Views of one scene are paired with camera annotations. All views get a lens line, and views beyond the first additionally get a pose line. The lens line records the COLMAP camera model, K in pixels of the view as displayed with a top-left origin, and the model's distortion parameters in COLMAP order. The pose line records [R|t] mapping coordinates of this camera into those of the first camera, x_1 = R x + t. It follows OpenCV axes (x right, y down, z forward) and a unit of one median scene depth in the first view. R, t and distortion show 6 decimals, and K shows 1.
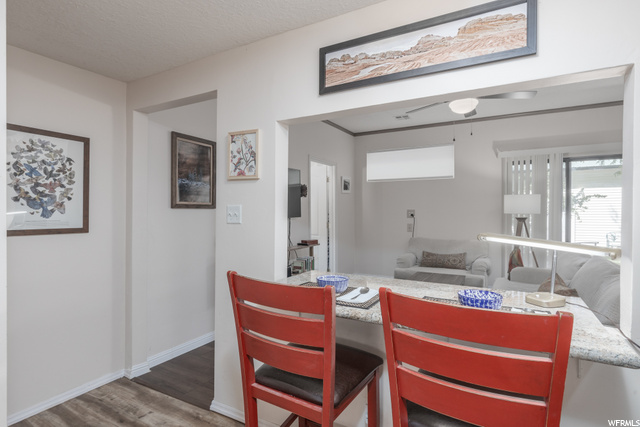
lens RADIAL K [[330.8, 0, 323.8], [0, 330.8, 212.4], [0, 0, 1]] dist [-0.006596, -0.000767]
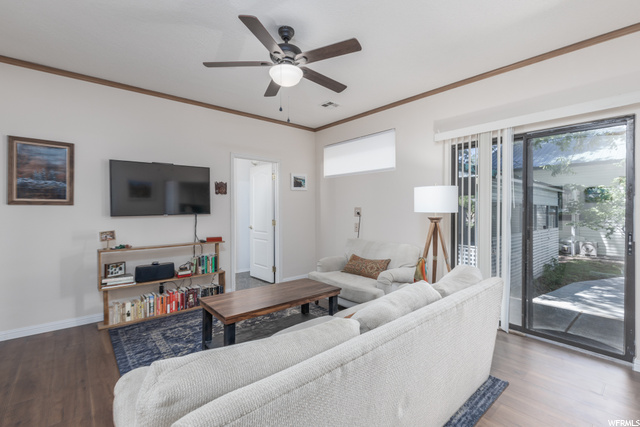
lens RADIAL K [[288.8, 0, 322.9], [0, 288.8, 211.2], [0, 0, 1]] dist [0.003415, -0.000236]
pose [[0.939559, 0.007684, -0.342300, 0.540956], [-0.006261, 0.999967, 0.005261, -0.001419], [0.342329, -0.002799, 0.939576, 0.276762]]
